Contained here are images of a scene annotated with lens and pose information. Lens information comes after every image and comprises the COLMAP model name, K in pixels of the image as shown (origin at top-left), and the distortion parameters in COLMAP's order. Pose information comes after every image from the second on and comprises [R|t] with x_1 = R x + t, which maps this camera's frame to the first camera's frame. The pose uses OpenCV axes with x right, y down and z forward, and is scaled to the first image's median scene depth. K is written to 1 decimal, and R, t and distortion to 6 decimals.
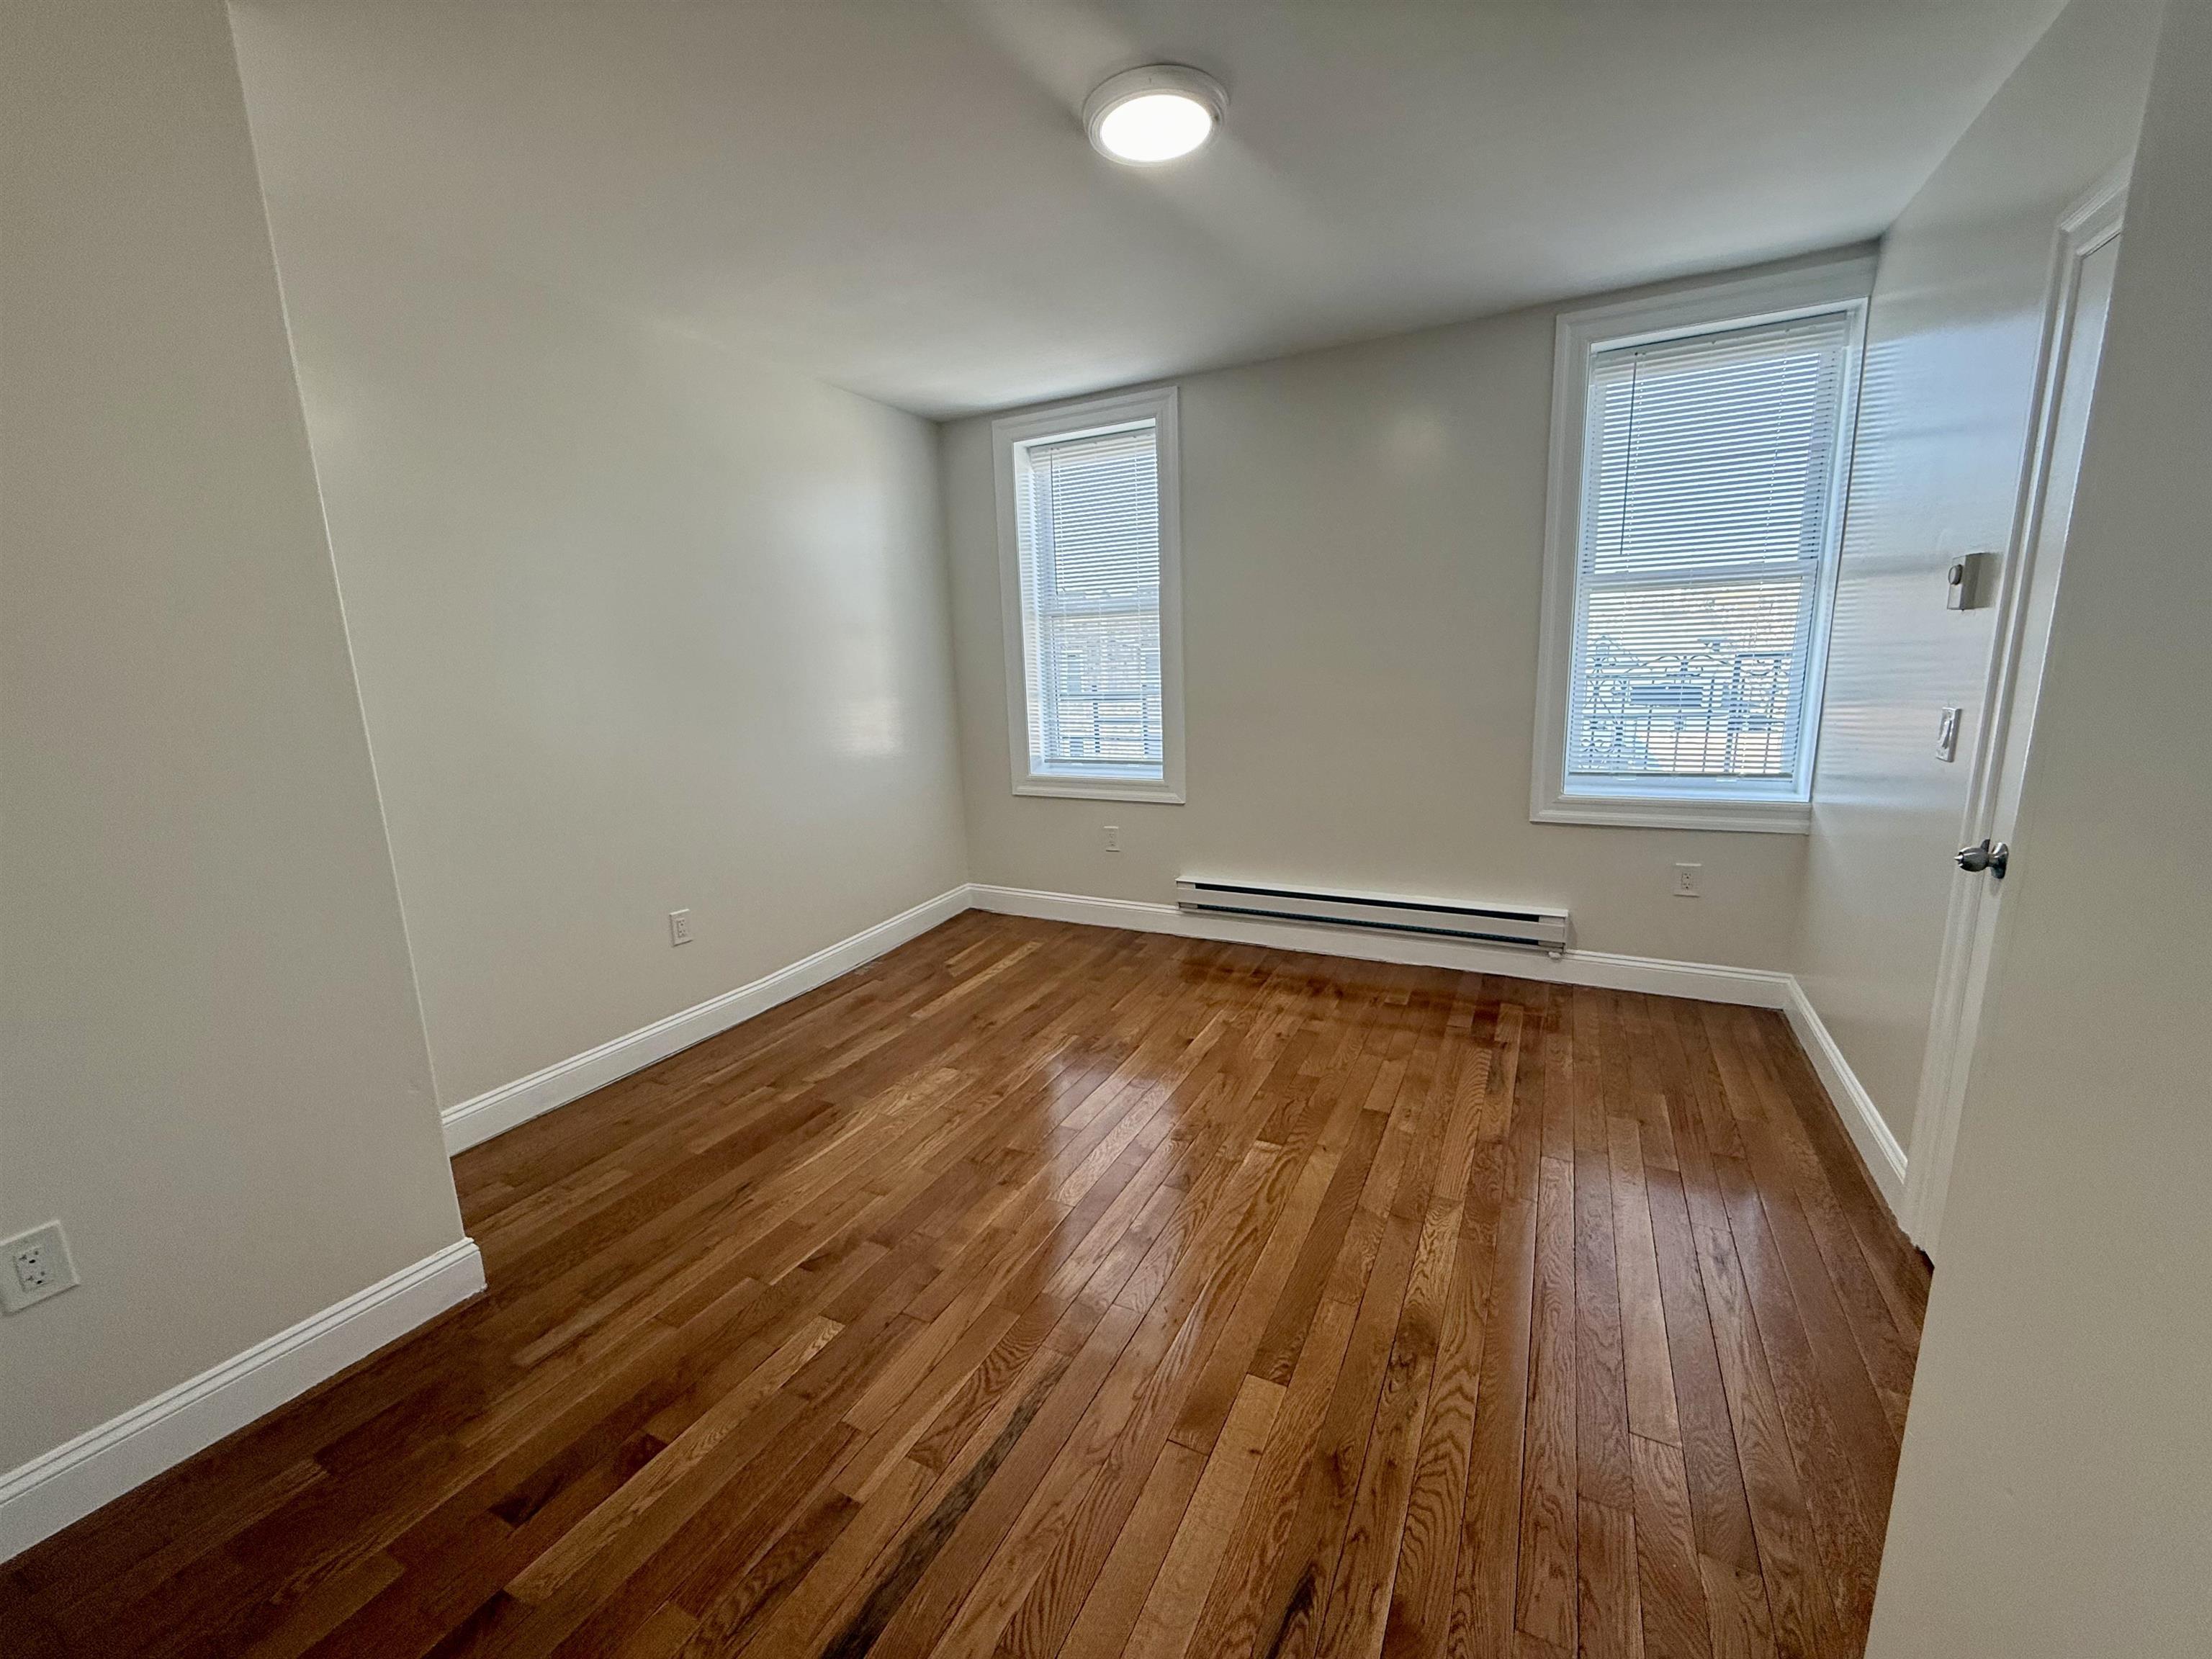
lens RADIAL K [[880.1, 0, 1102.0], [0, 880.1, 831.1], [0, 0, 1]] dist [-0.000703, 0.000375]
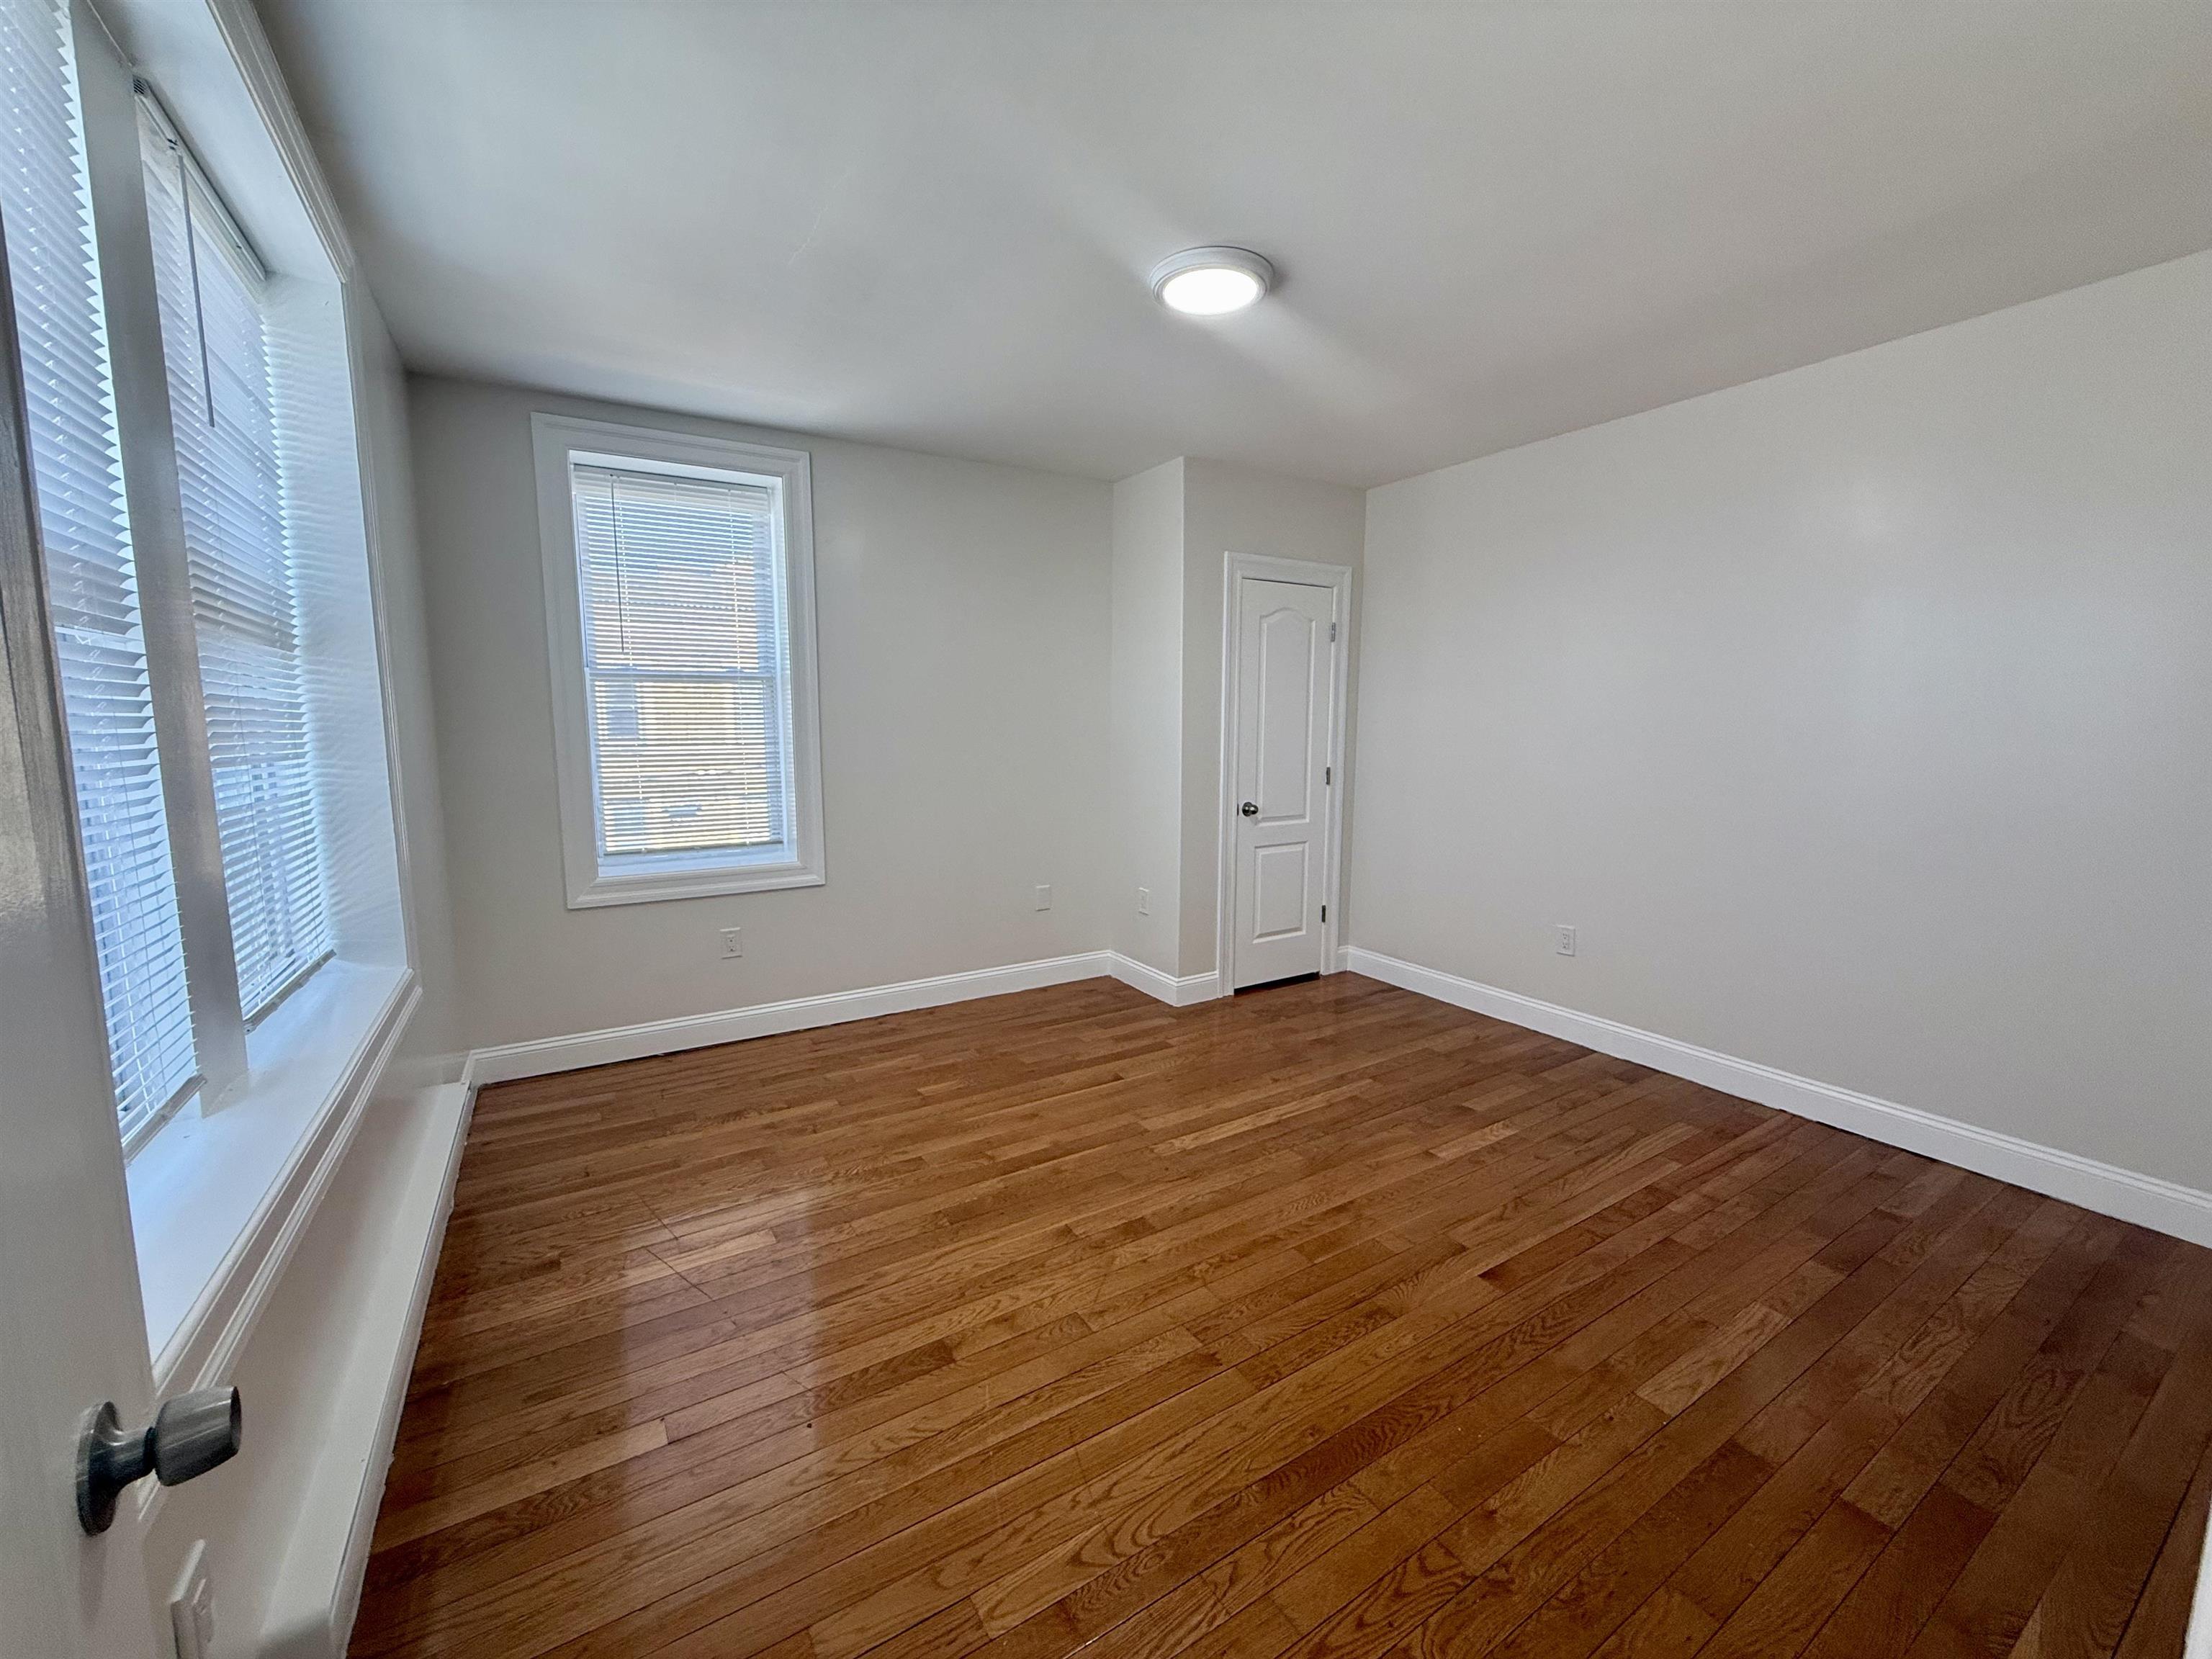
lens RADIAL K [[880.1, 0, 1100.1], [0, 880.1, 836.0], [0, 0, 1]] dist [-0.000703, 0.000375]
pose [[0.518566, -0.077996, 0.851473, -0.699090], [0.151847, 0.988402, -0.001939, -0.045688], [-0.841446, 0.130299, 0.524396, 0.321846]]
